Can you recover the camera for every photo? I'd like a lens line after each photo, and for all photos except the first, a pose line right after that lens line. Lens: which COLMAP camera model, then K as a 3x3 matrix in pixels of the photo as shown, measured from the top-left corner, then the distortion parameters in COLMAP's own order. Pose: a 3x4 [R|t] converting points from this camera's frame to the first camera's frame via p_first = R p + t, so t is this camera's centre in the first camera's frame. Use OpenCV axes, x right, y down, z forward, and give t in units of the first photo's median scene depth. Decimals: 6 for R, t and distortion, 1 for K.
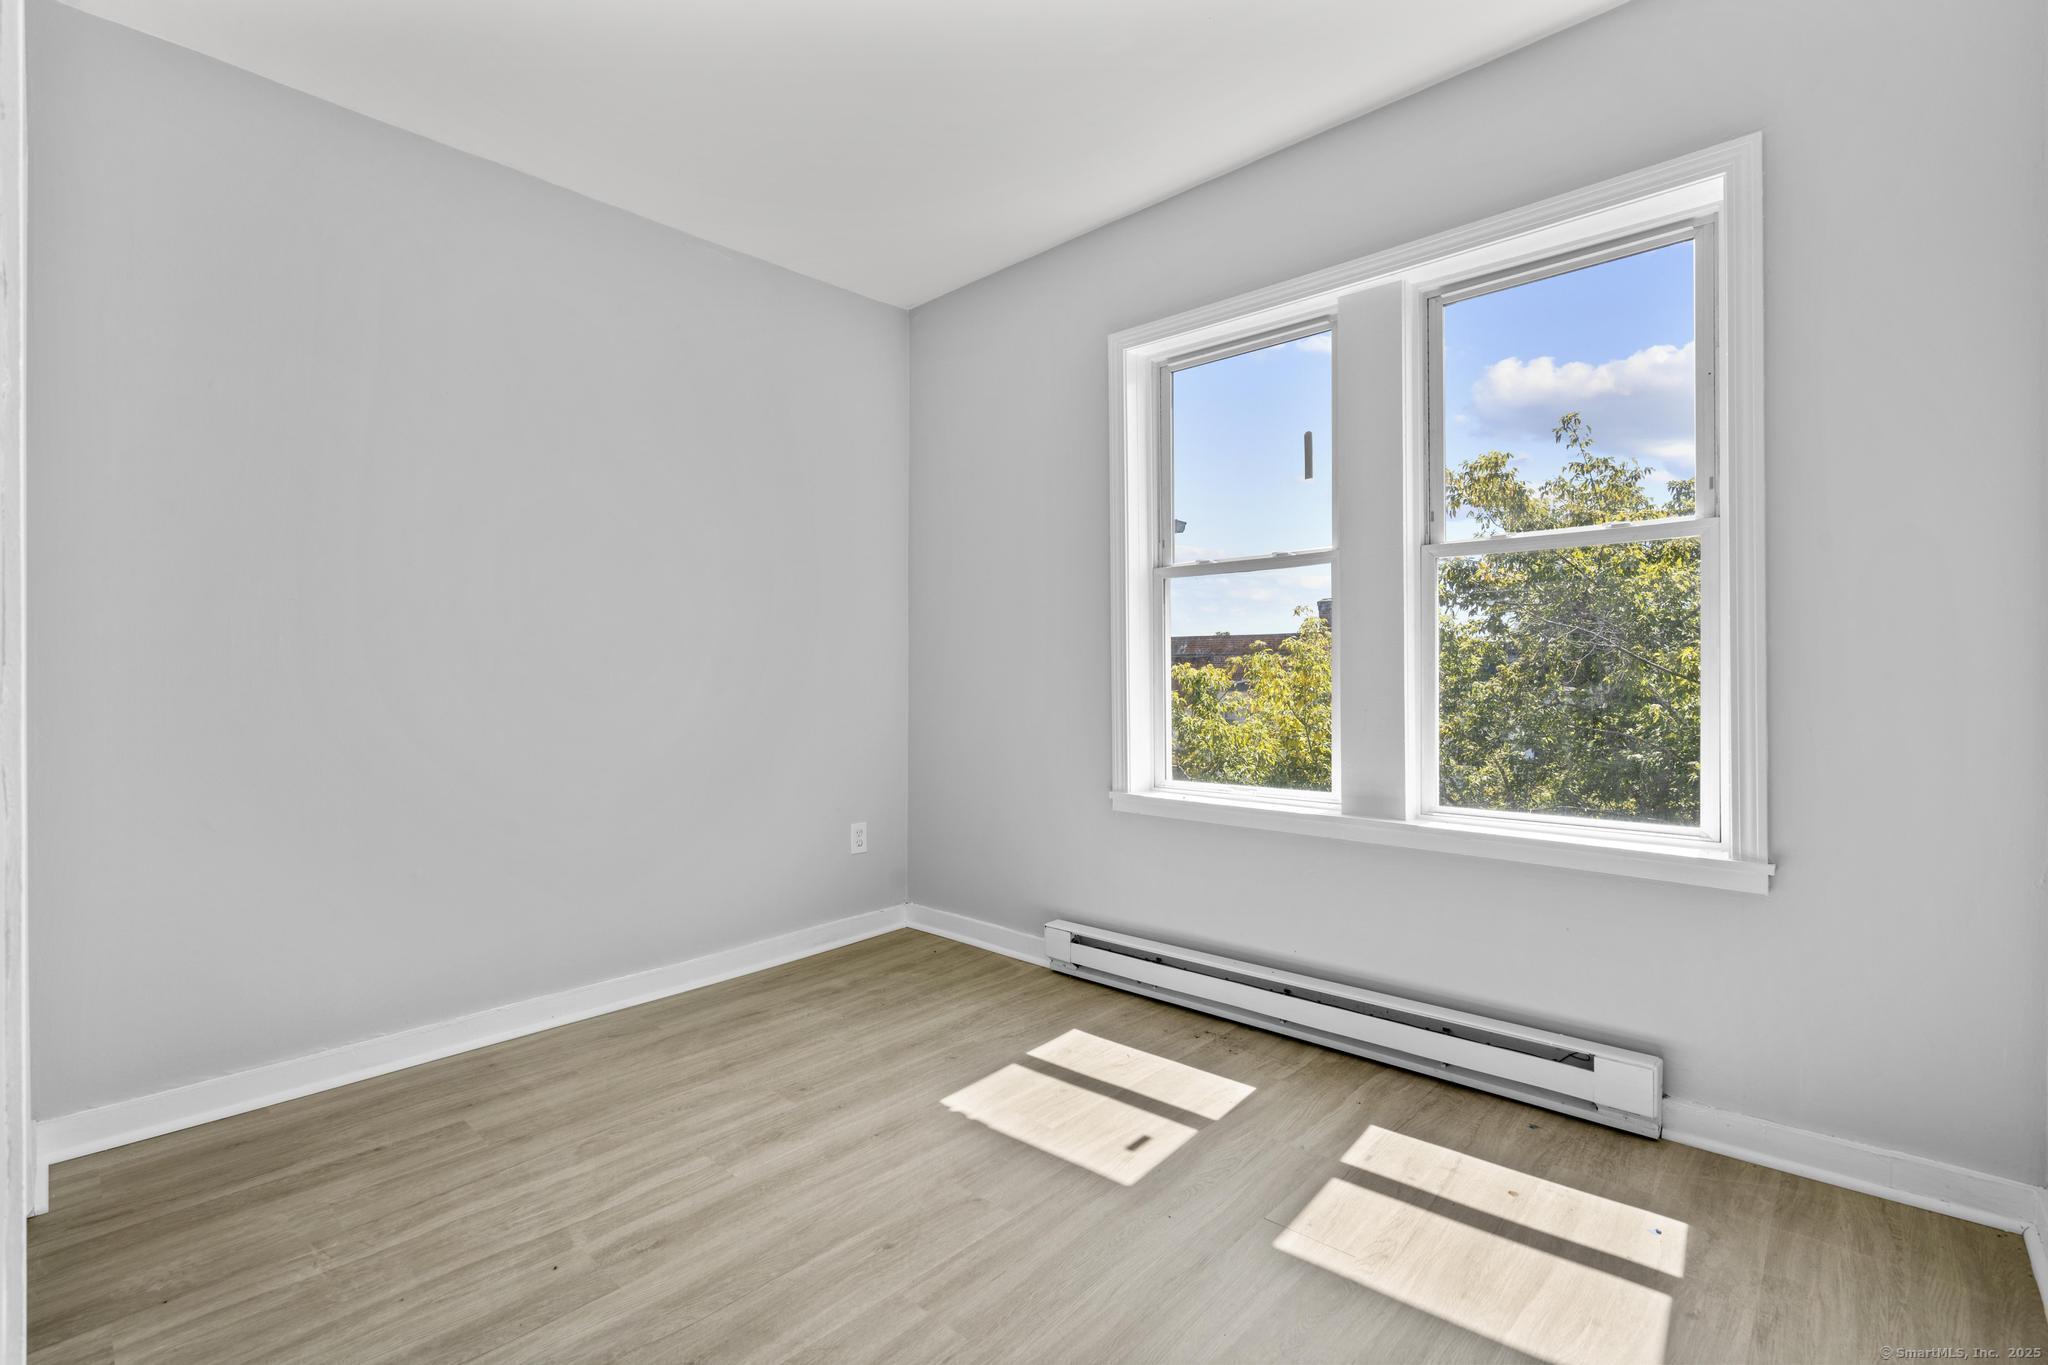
lens RADIAL K [[919.9, 0, 1016.4], [0, 919.9, 680.4], [0, 0, 1]] dist [-0.007386, 0.001547]
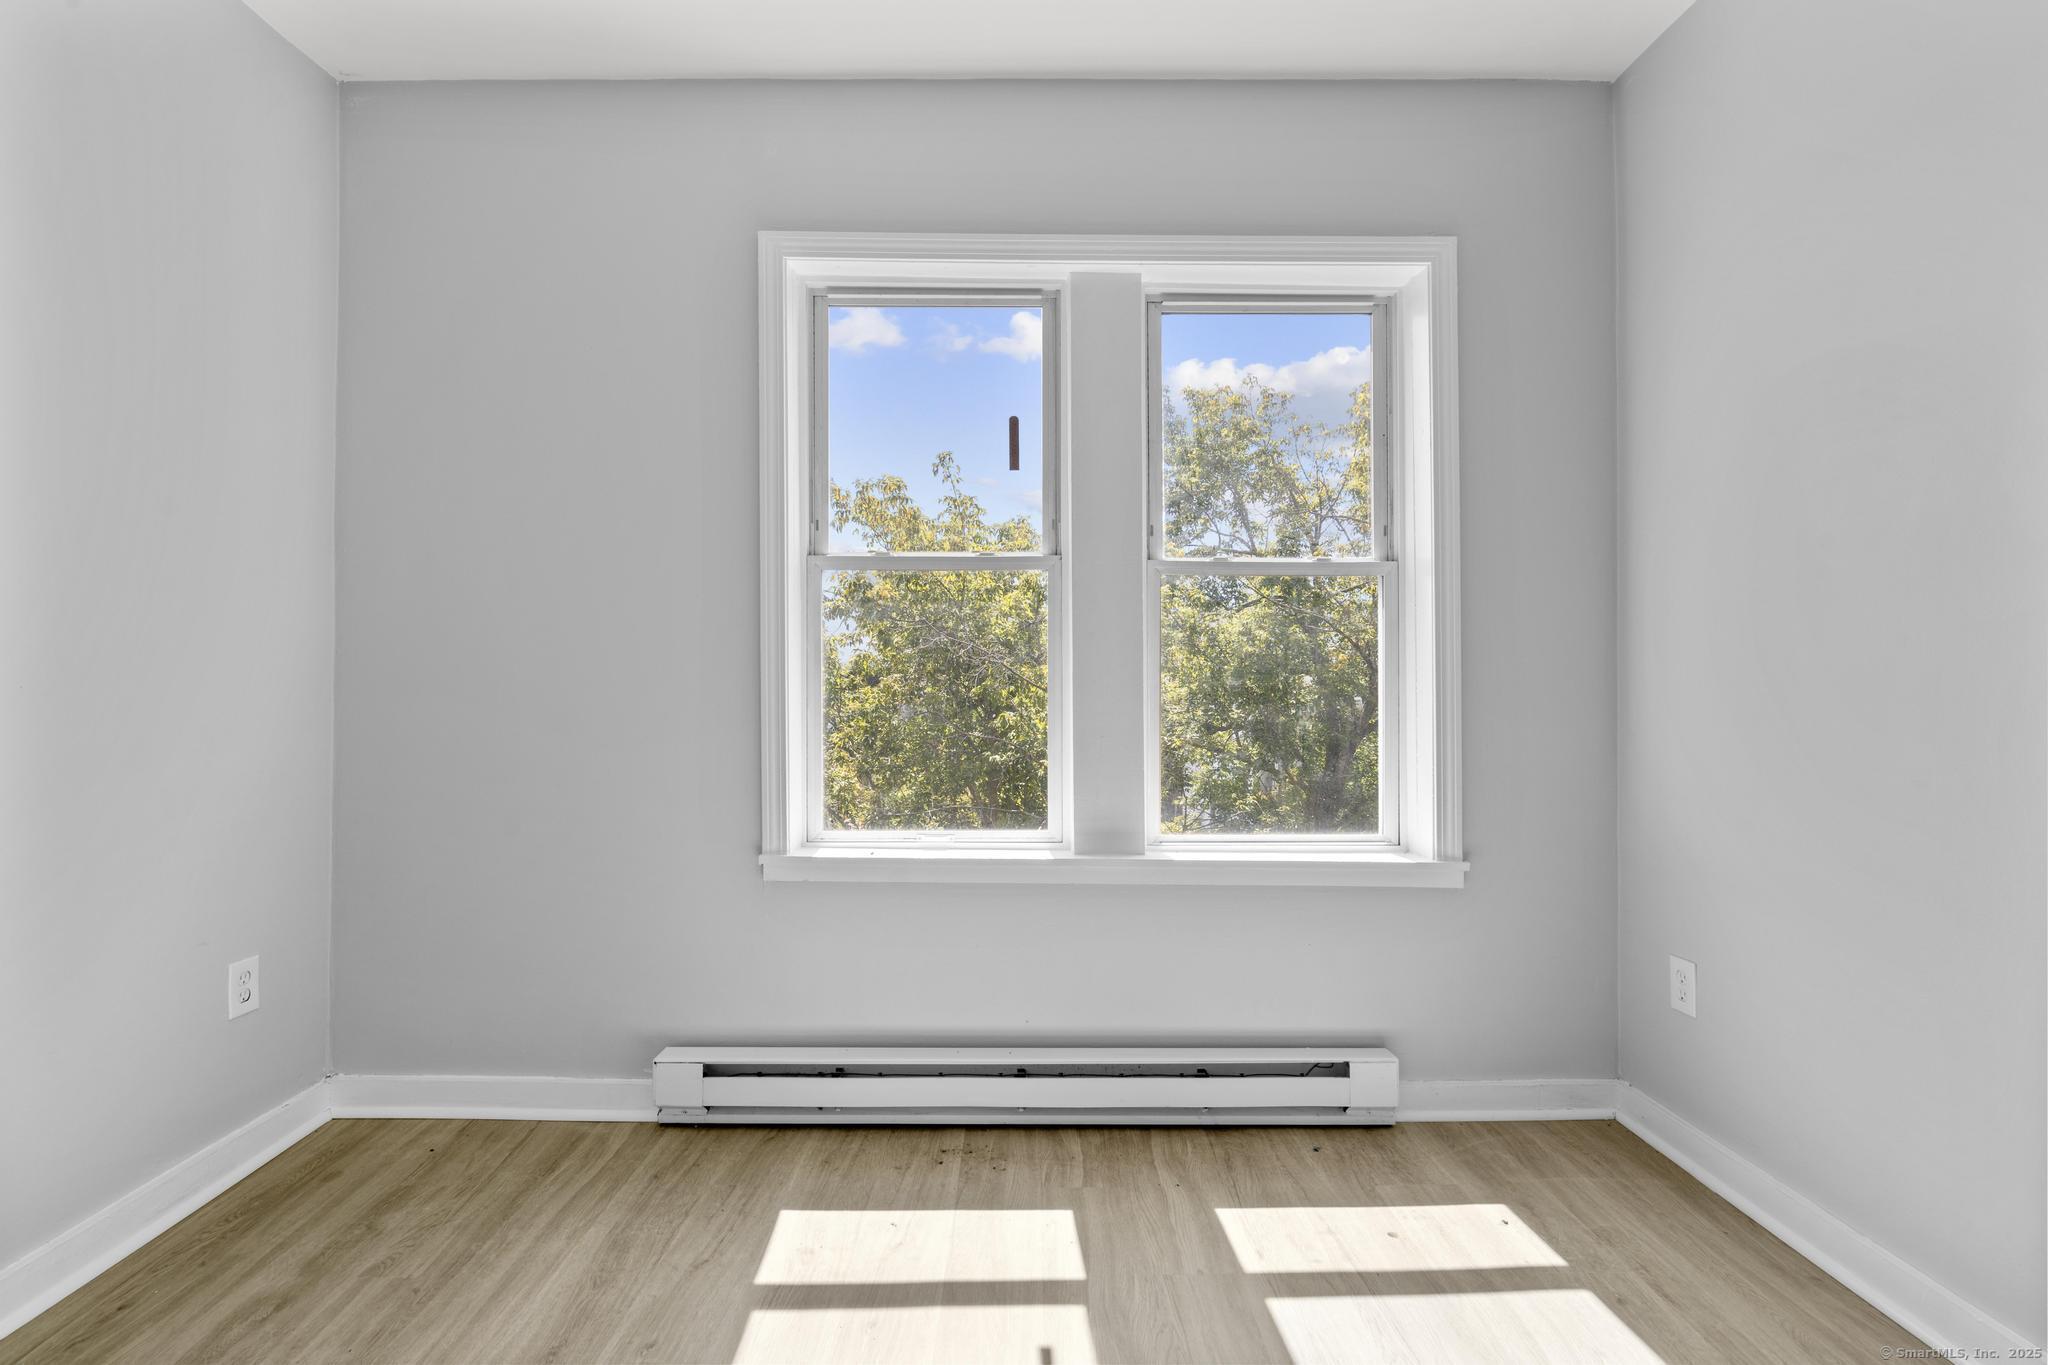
lens RADIAL K [[919.9, 0, 1020.5], [0, 919.9, 678.4], [0, 0, 1]] dist [-0.007386, 0.001547]
pose [[0.730057, 0.009051, 0.683326, -0.265232], [-0.003285, 0.999947, -0.009735, -0.013514], [-0.683378, 0.004863, 0.730048, 0.352387]]
